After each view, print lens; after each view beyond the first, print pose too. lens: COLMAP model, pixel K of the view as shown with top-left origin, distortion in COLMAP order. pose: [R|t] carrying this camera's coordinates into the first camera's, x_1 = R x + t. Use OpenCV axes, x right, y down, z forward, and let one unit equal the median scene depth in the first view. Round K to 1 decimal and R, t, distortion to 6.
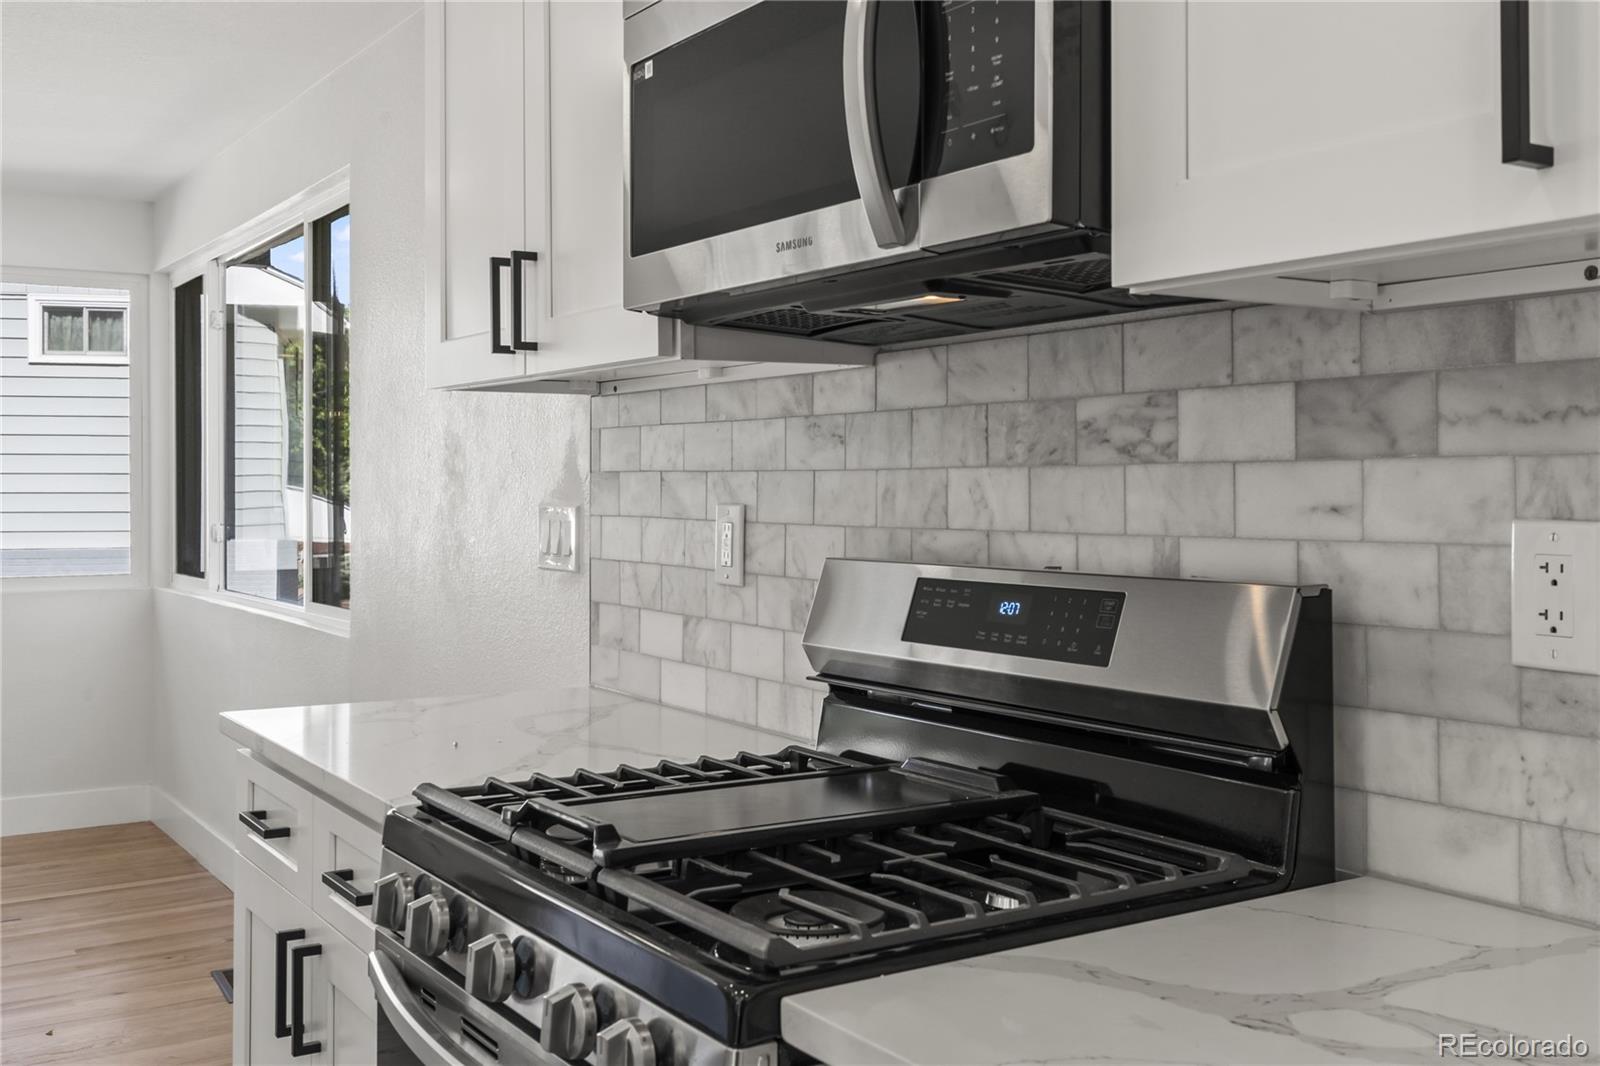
lens RADIAL K [[1587.1, 0, 796.5], [0, 1587.1, 481.7], [0, 0, 1]] dist [0.003698, 0.000000]
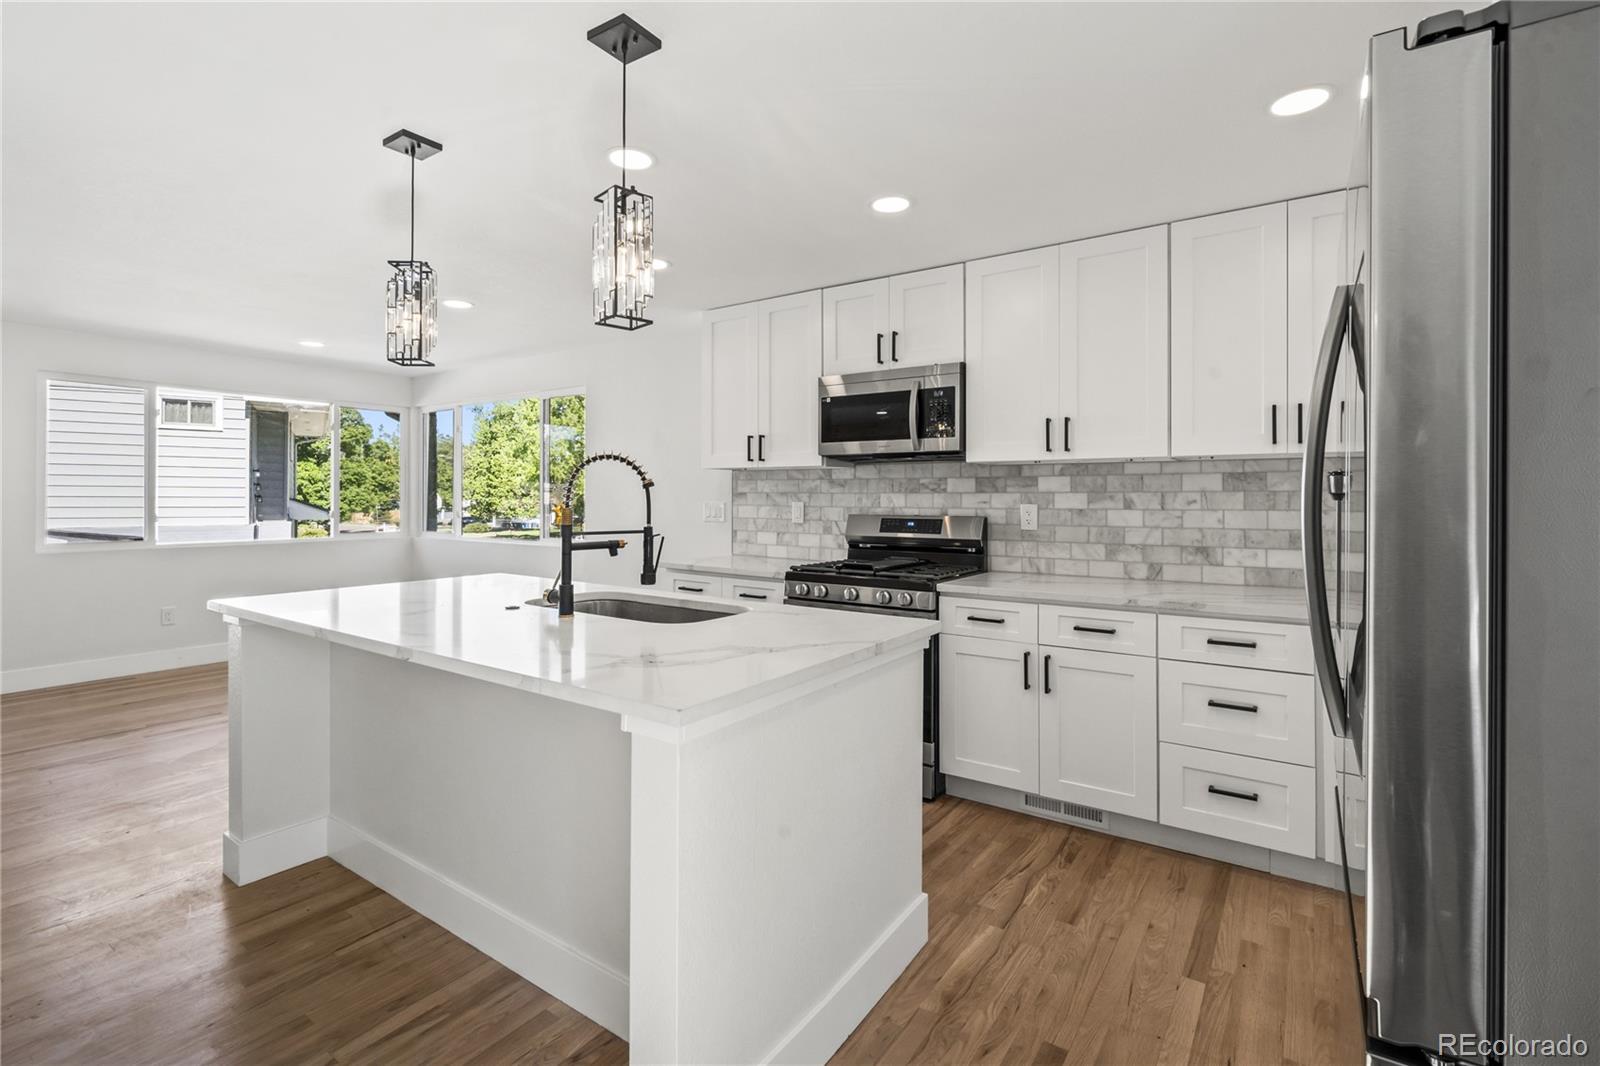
lens RADIAL K [[735.6, 0, 803.1], [0, 735.6, 495.4], [0, 0, 1]] dist [-0.007757, 0.002506]
pose [[0.924843, 0.002758, 0.380338, -0.825508], [-0.004106, 0.999988, 0.002733, -0.006828], [-0.380326, -0.004089, 0.924843, -0.735697]]
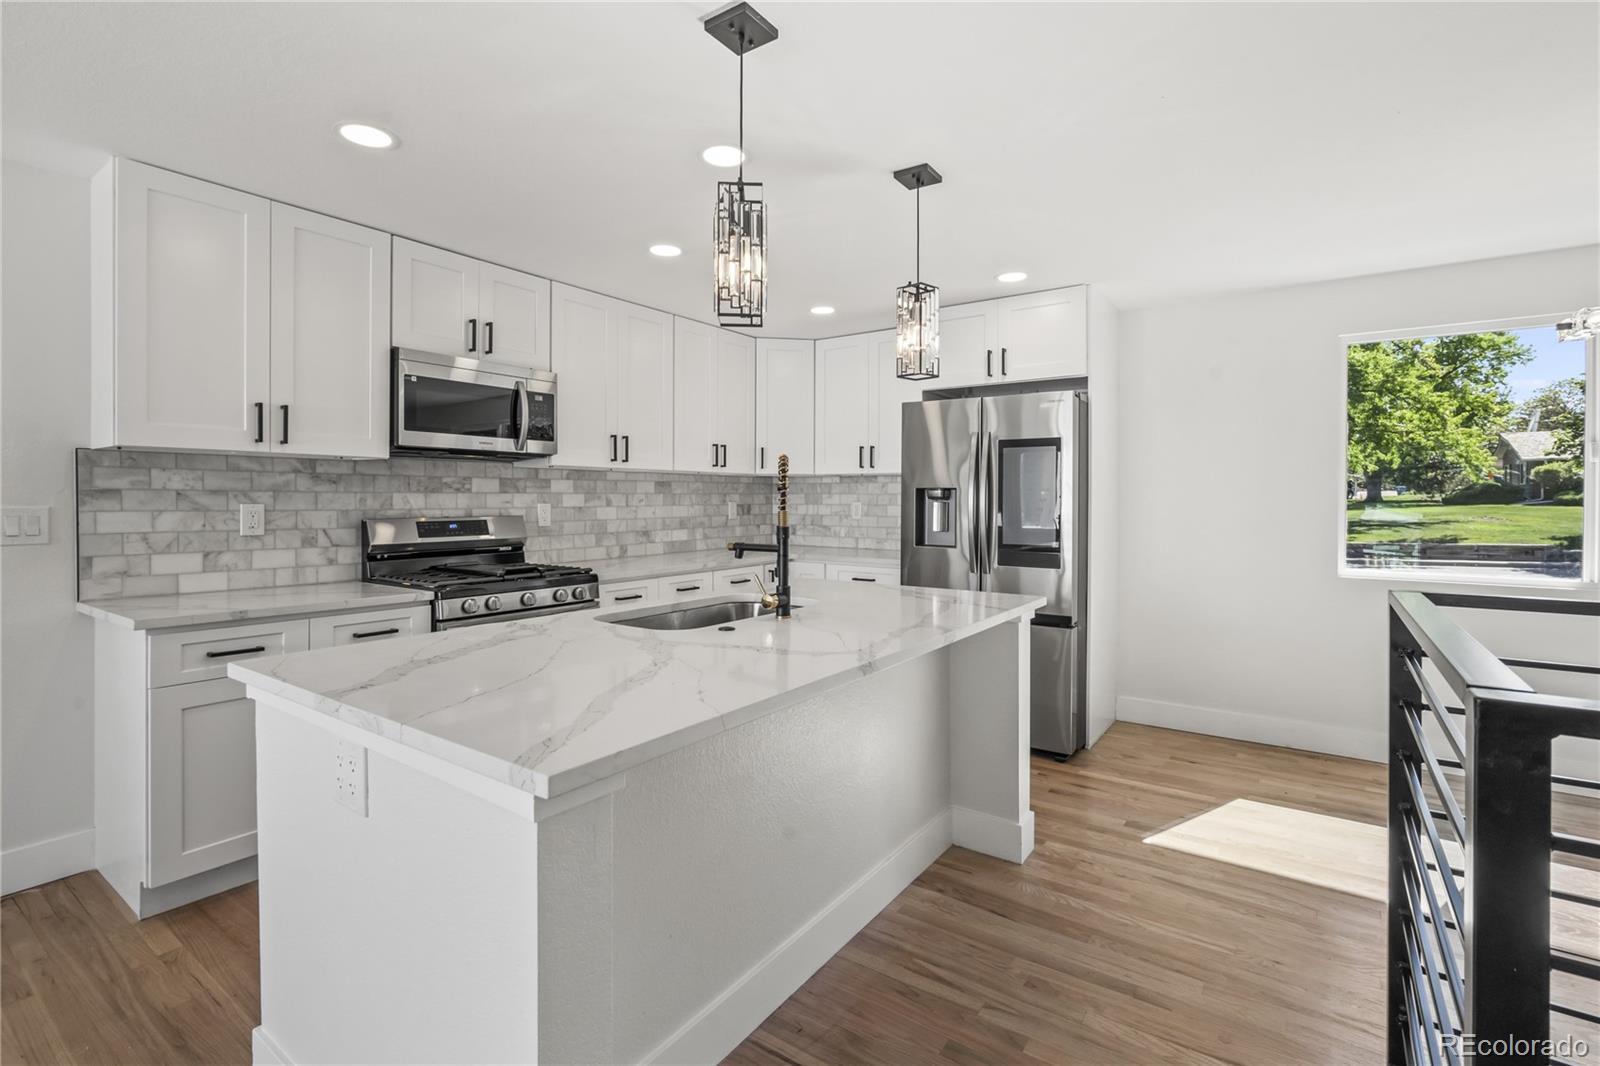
lens RADIAL K [[735.6, 0, 792.9], [0, 735.6, 503.5], [0, 0, 1]] dist [-0.007757, 0.002506]
pose [[-0.363882, -0.009079, 0.931401, -1.729826], [-0.008369, 0.999944, 0.006477, -0.002004], [-0.931407, -0.005438, -0.363938, 0.734277]]
